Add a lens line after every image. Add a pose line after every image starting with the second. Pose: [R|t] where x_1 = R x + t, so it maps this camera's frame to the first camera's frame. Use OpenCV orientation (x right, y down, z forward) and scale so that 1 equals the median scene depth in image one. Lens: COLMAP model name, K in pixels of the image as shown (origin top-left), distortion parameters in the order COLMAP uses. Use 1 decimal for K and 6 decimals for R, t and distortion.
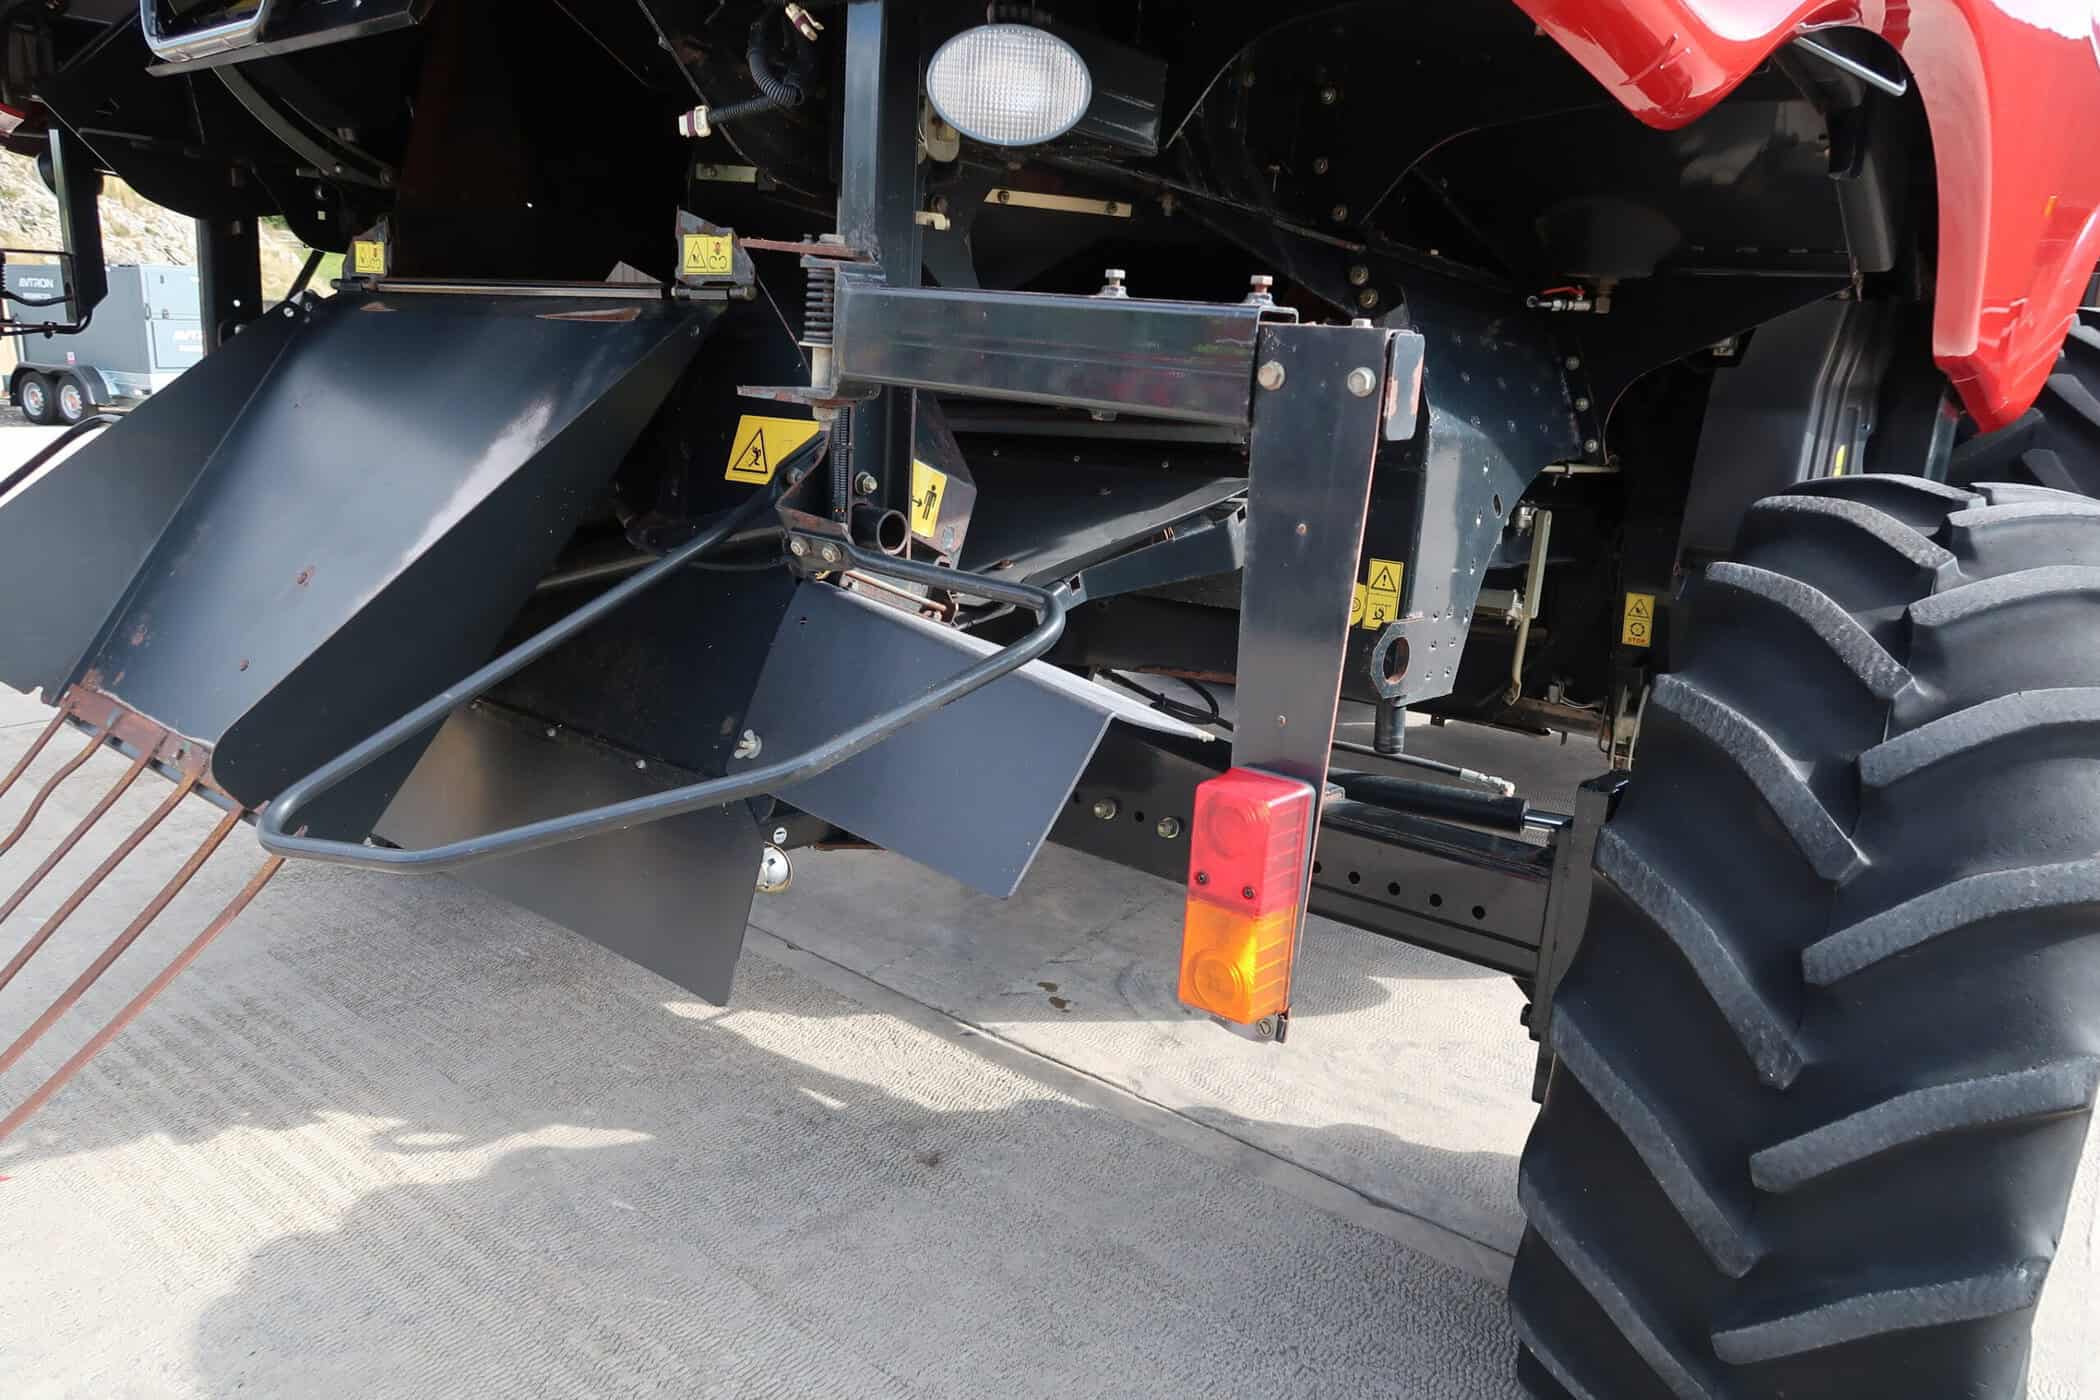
lens RADIAL K [[1432.0, 0, 1045.4], [0, 1432.0, 705.1], [0, 0, 1]] dist [-0.031904, 0.003424]
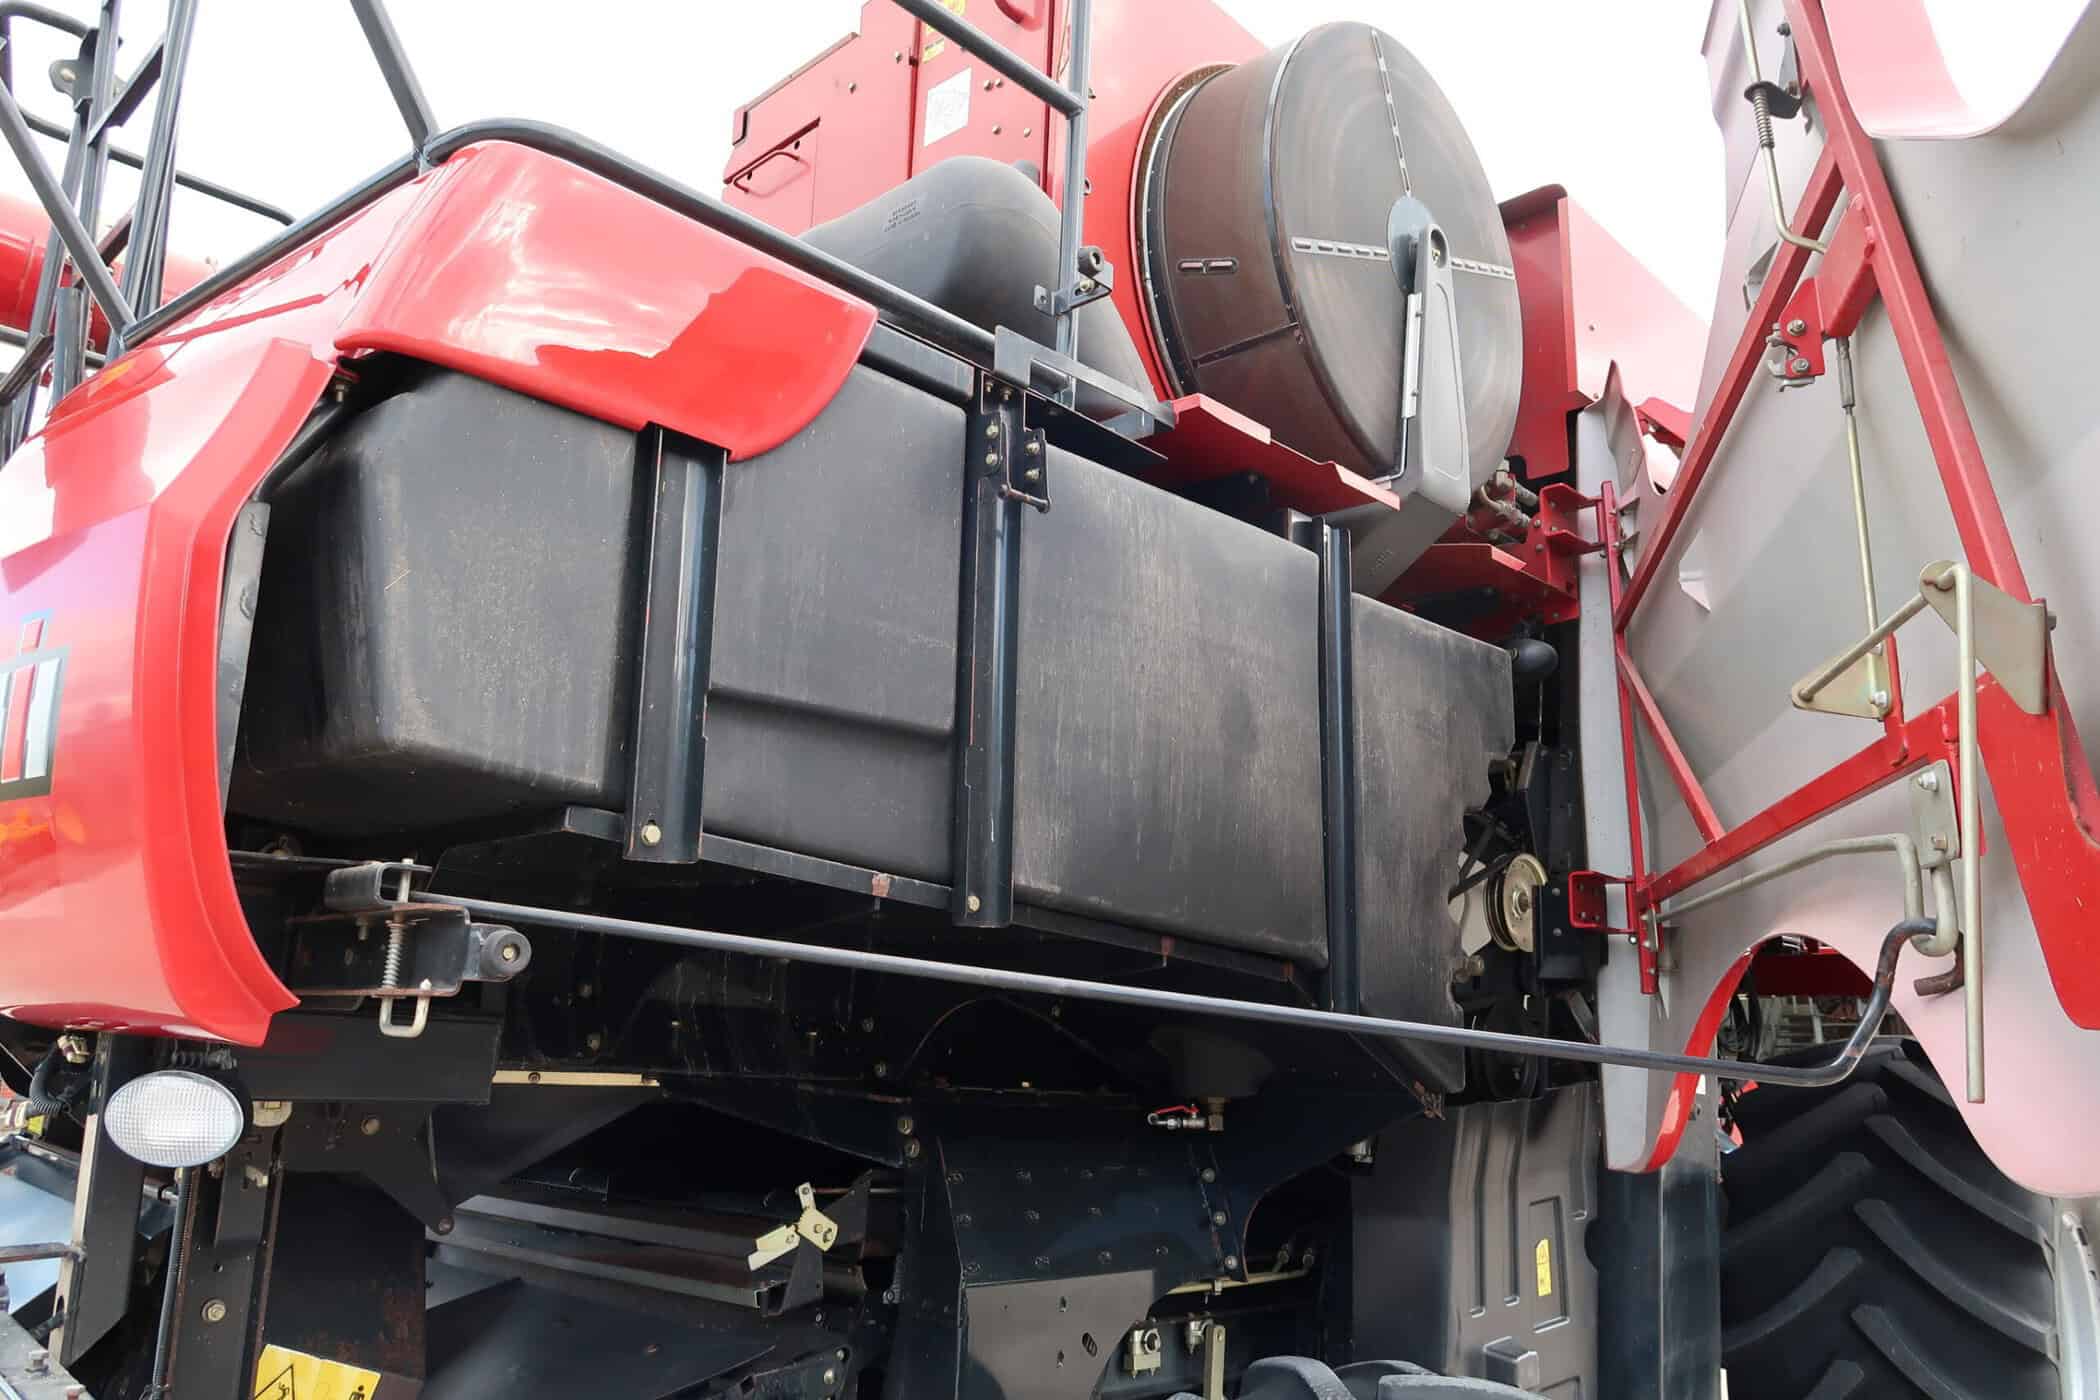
lens RADIAL K [[1432.0, 0, 1045.4], [0, 1432.0, 705.1], [0, 0, 1]] dist [-0.031904, 0.003424]
pose [[0.996838, -0.044262, -0.065985, 0.350405], [0.010379, 0.895890, -0.444155, -0.094442], [0.078775, 0.442066, 0.893517, -0.064100]]
